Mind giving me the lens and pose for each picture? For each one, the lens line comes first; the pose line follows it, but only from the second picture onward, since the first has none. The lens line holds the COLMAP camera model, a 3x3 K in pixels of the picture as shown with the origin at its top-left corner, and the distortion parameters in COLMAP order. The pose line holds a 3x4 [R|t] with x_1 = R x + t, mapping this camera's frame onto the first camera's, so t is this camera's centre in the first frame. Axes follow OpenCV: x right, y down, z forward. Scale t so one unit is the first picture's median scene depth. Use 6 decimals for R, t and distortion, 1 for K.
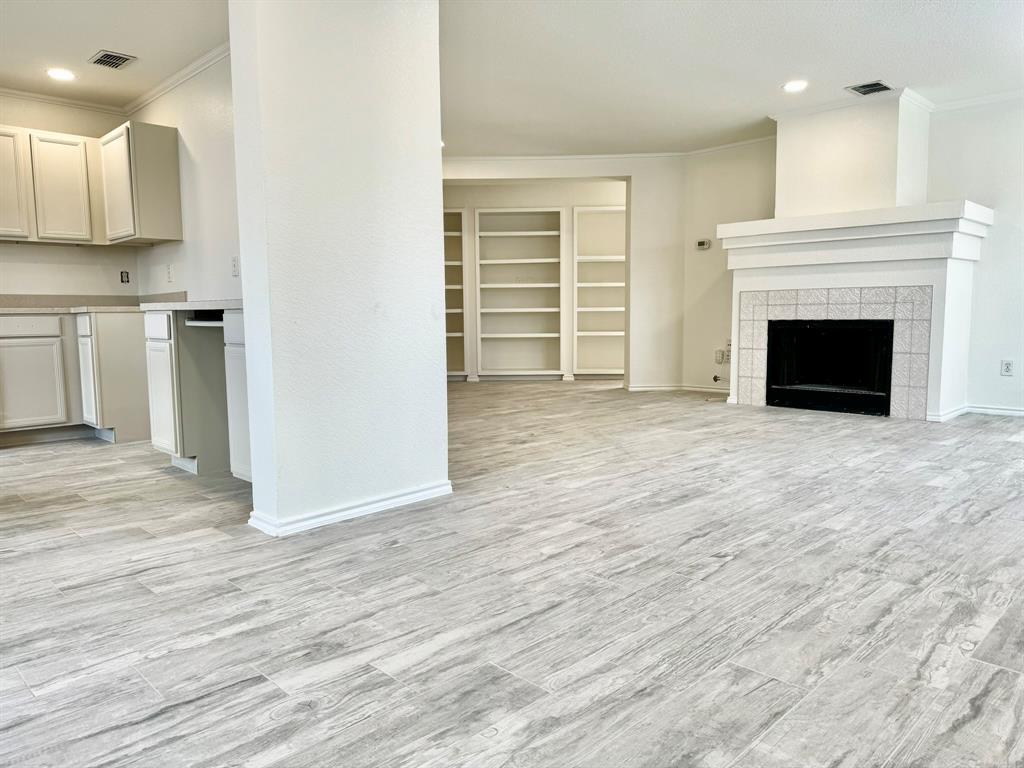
lens RADIAL K [[714.1, 0, 507.3], [0, 714.1, 384.7], [0, 0, 1]] dist [0.098063, -0.160086]
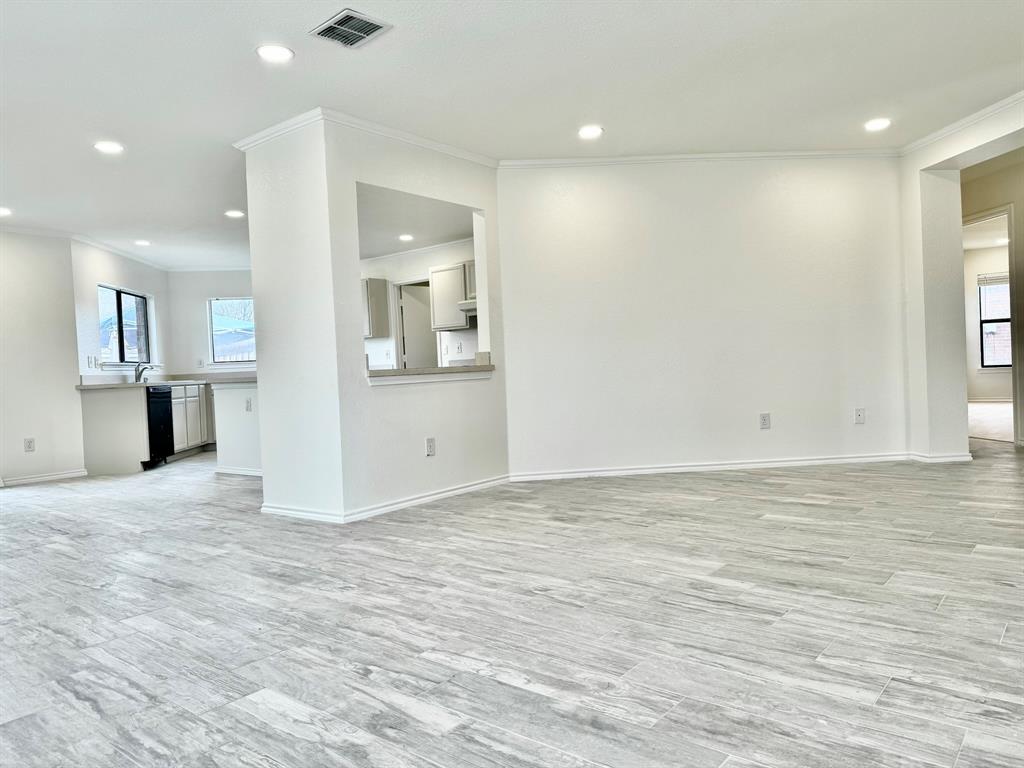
lens RADIAL K [[713.4, 0, 513.6], [0, 713.4, 382.8], [0, 0, 1]] dist [0.103557, -0.148857]
pose [[0.117699, 0.026674, -0.992691, 1.204400], [-0.053281, 0.998369, 0.020509, -0.139048], [0.991619, 0.050477, 0.118928, 1.131084]]
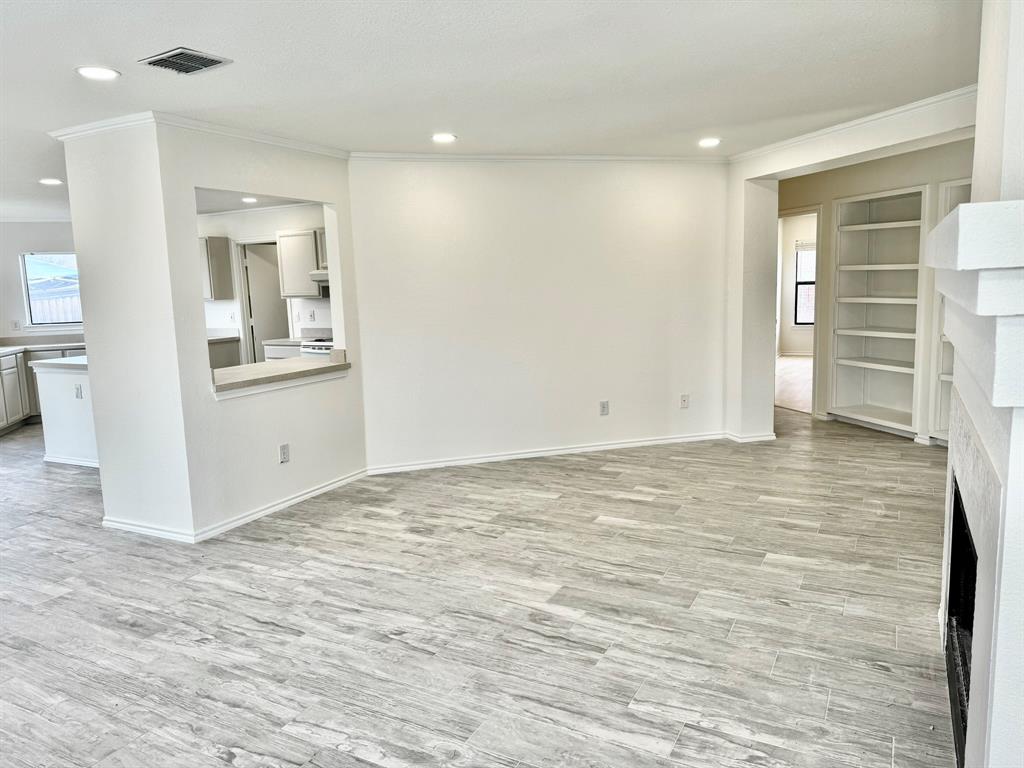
lens RADIAL K [[713.4, 0, 513.6], [0, 713.4, 382.8], [0, 0, 1]] dist [0.103557, -0.148857]
pose [[0.308392, 0.133343, -0.941867, 1.243198], [-0.064644, 0.990776, 0.119101, -0.312296], [0.949060, 0.024157, 0.314167, 1.121305]]
